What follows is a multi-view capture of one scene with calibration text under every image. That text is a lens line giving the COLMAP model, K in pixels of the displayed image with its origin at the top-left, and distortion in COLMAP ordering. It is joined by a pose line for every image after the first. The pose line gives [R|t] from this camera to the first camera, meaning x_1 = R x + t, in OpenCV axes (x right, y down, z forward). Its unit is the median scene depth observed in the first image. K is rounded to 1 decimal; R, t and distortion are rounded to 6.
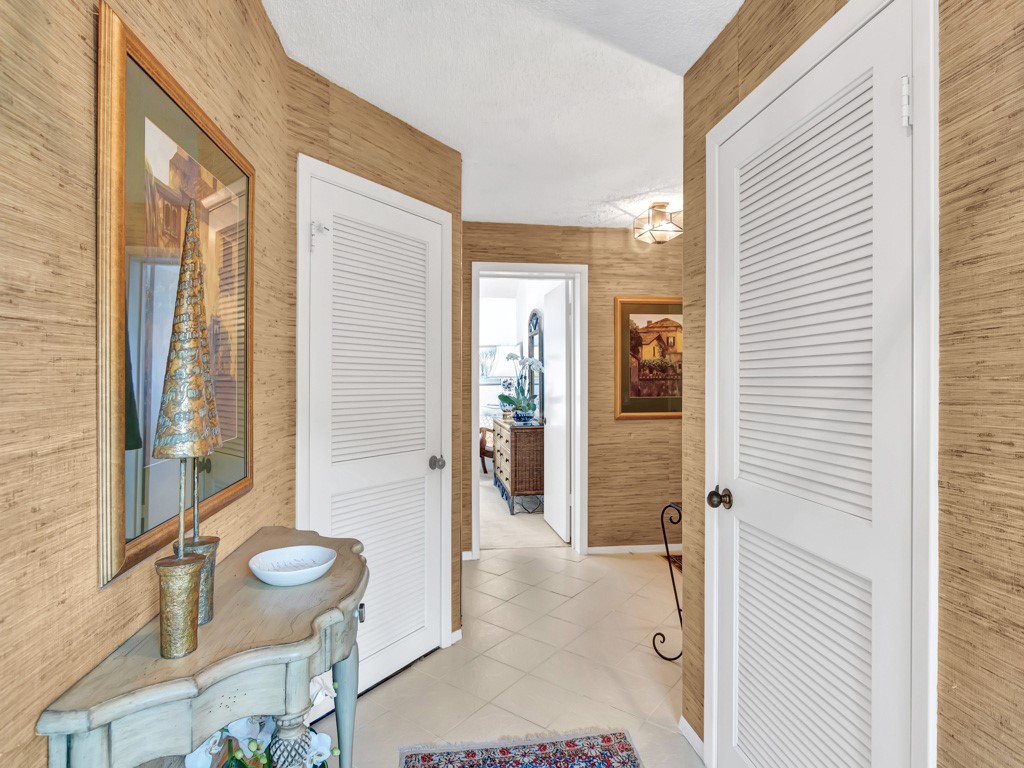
lens RADIAL K [[529.8, 0, 511.2], [0, 529.8, 376.7], [0, 0, 1]] dist [0.001322, 0.000340]
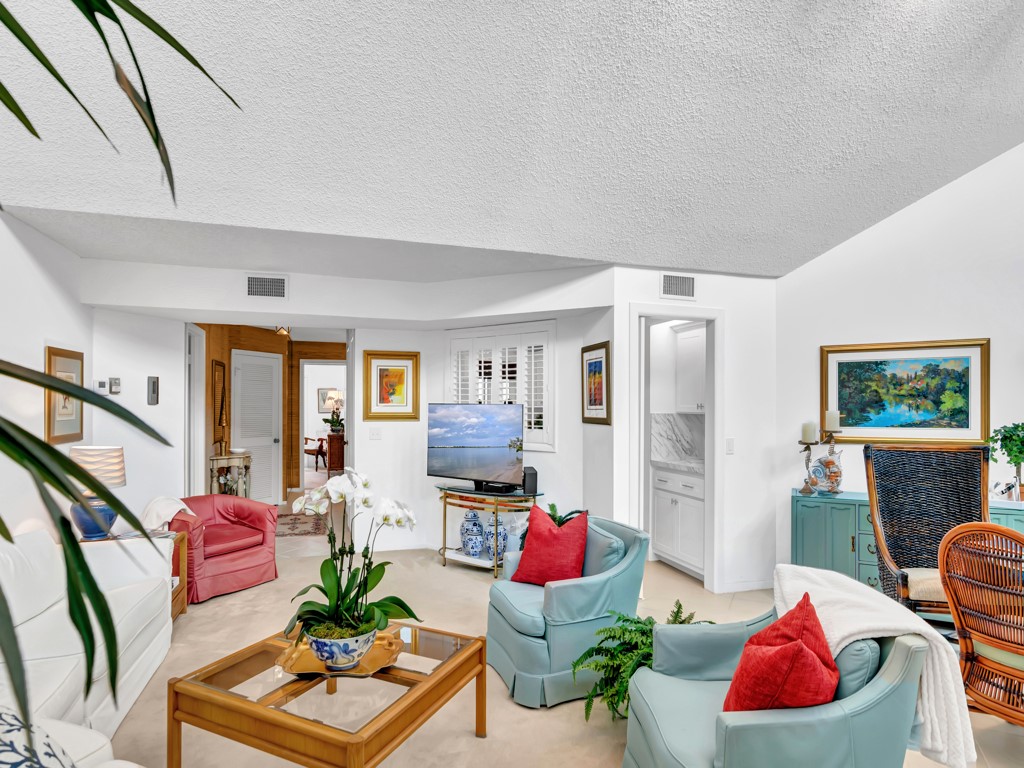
lens RADIAL K [[529.8, 0, 511.2], [0, 529.8, 376.7], [0, 0, 1]] dist [0.001322, 0.000340]
pose [[0.977526, -0.001941, 0.210806, 0.303676], [0.011903, 0.998871, -0.045995, -0.023982], [-0.210479, 0.047471, 0.976445, -1.277541]]
